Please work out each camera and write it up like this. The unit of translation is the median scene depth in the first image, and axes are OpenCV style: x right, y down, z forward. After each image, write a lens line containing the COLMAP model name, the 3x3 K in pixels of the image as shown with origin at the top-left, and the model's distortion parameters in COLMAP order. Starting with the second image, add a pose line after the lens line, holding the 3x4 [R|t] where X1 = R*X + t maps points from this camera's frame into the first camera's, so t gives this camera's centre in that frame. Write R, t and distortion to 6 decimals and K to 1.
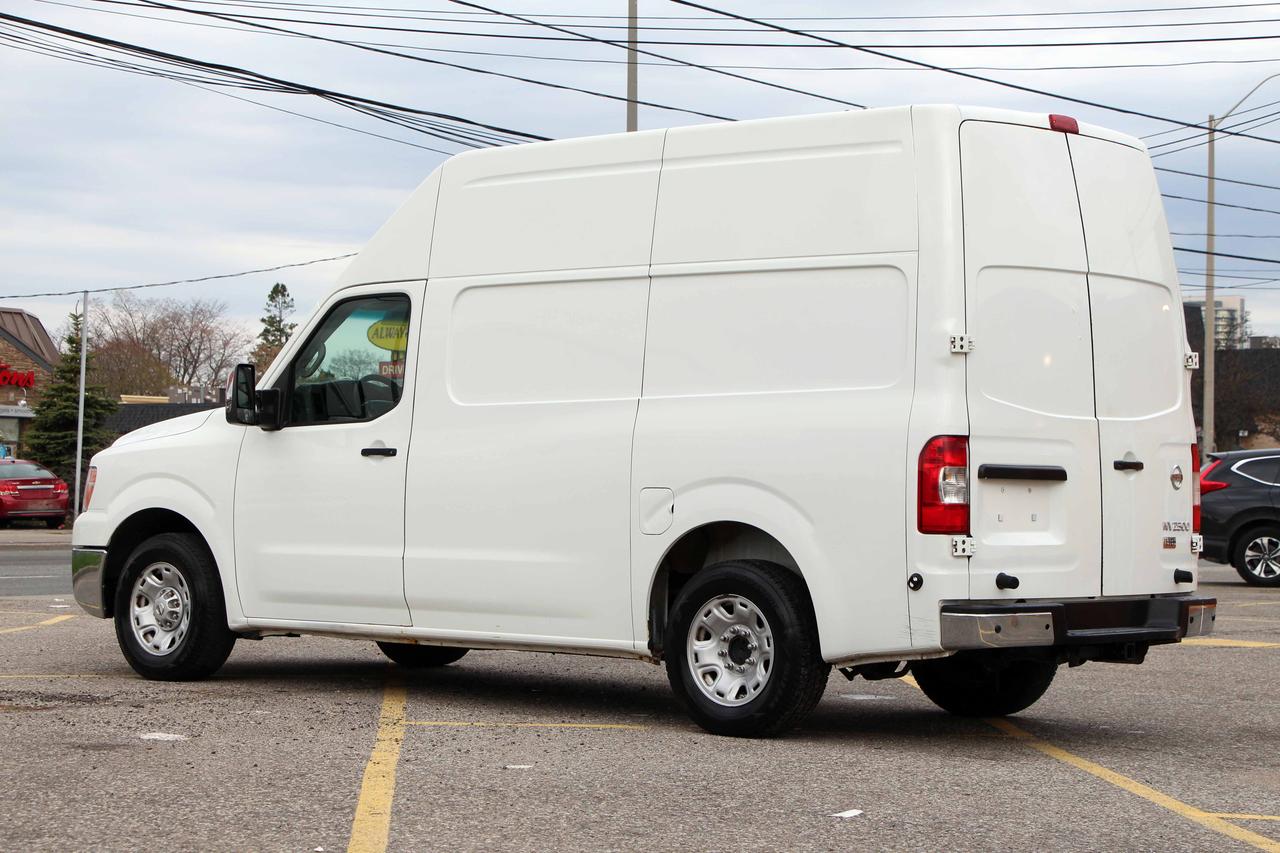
lens RADIAL K [[2827.9, 0, 640.0], [0, 2827.9, 426.5], [0, 0, 1]] dist [0.010545, 0.313917]
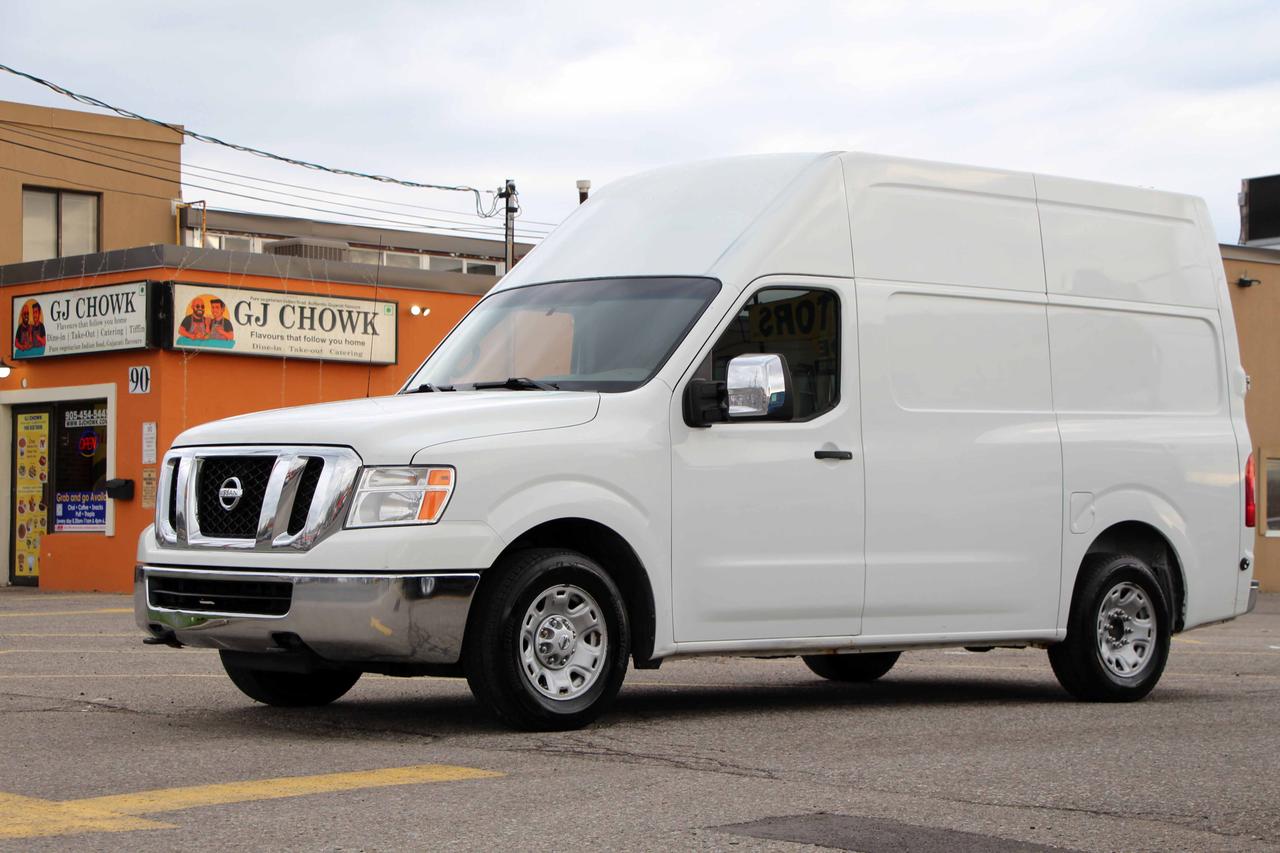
lens RADIAL K [[2827.9, 0, 640.0], [0, 2827.9, 426.5], [0, 0, 1]] dist [0.010545, 0.313917]
pose [[0.099326, 0.006806, 0.995032, -1.069317], [-0.039322, 0.999222, -0.002910, 0.004858], [-0.994278, -0.038837, 0.099516, 0.992958]]
